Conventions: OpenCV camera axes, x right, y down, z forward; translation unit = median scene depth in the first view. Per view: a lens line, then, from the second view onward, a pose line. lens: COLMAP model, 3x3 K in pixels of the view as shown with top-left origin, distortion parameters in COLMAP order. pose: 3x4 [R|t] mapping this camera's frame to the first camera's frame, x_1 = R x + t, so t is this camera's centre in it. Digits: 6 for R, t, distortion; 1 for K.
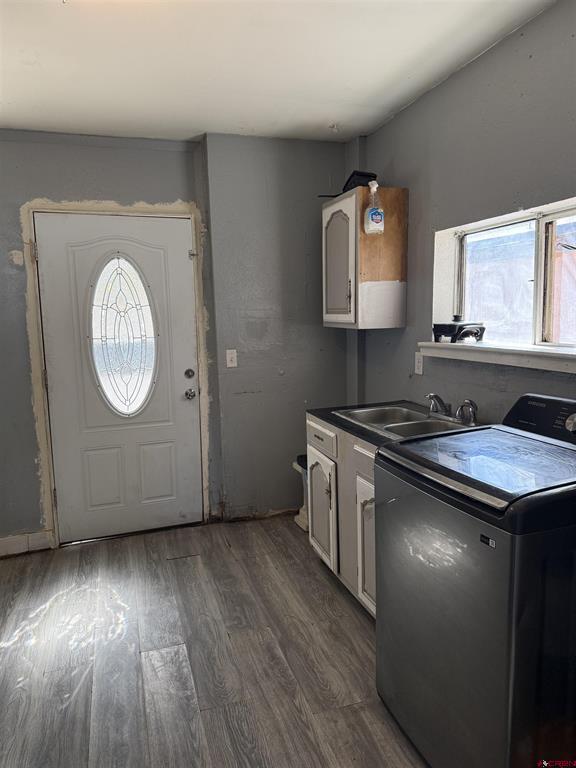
lens RADIAL K [[530.5, 0, 276.7], [0, 530.5, 384.3], [0, 0, 1]] dist [0.088269, -0.125753]
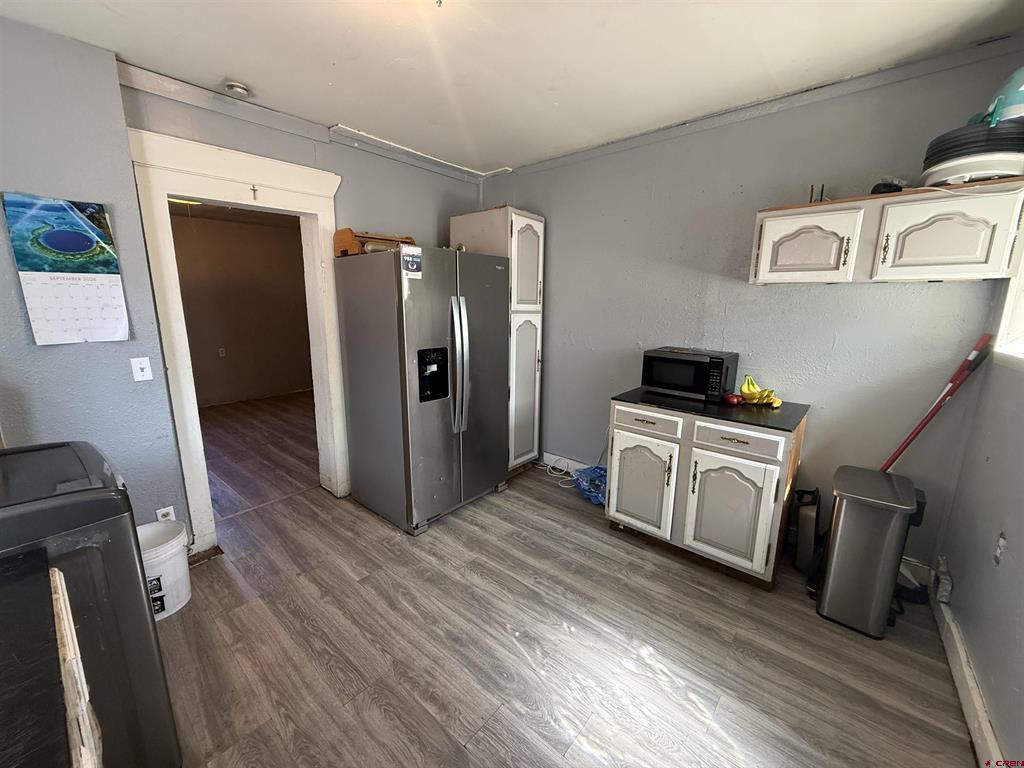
lens RADIAL K [[408.8, 0, 512.0], [0, 408.8, 384.0], [0, 0, 1]] dist [-0.000534, -0.000222]
pose [[-0.835456, 0.139296, -0.531611, 0.008194], [-0.042148, 0.948253, 0.314705, -0.166533], [0.547939, 0.285329, -0.786352, 1.203144]]
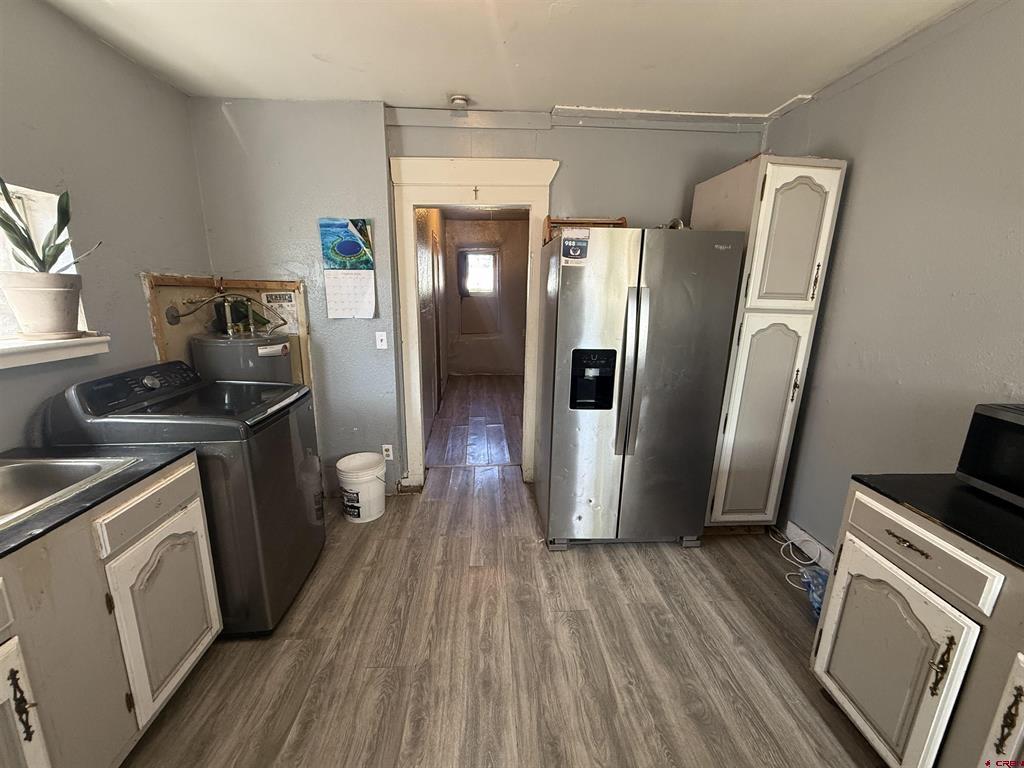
lens RADIAL K [[408.8, 0, 512.0], [0, 408.8, 384.0], [0, 0, 1]] dist [-0.000534, -0.000222]
pose [[-0.974059, -0.031549, 0.224086, -0.370542], [0.046947, 0.940518, 0.336484, -0.151648], [-0.221373, 0.338275, -0.914639, 1.125310]]
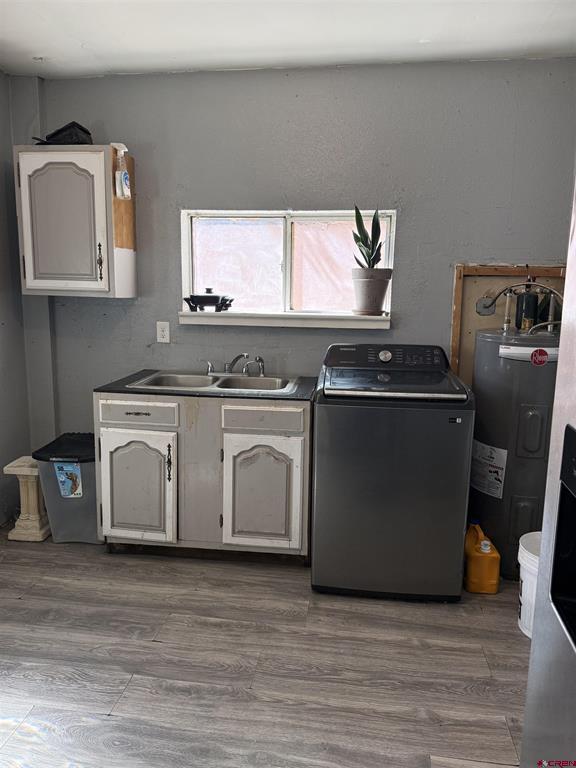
lens RADIAL K [[542.4, 0, 276.4], [0, 542.4, 385.1], [0, 0, 1]] dist [0.035048, -0.047605]
pose [[0.430238, -0.118618, 0.894888, -0.690042], [0.089006, 0.992073, 0.088708, -0.012257], [-0.898317, 0.041485, 0.437385, 0.374820]]
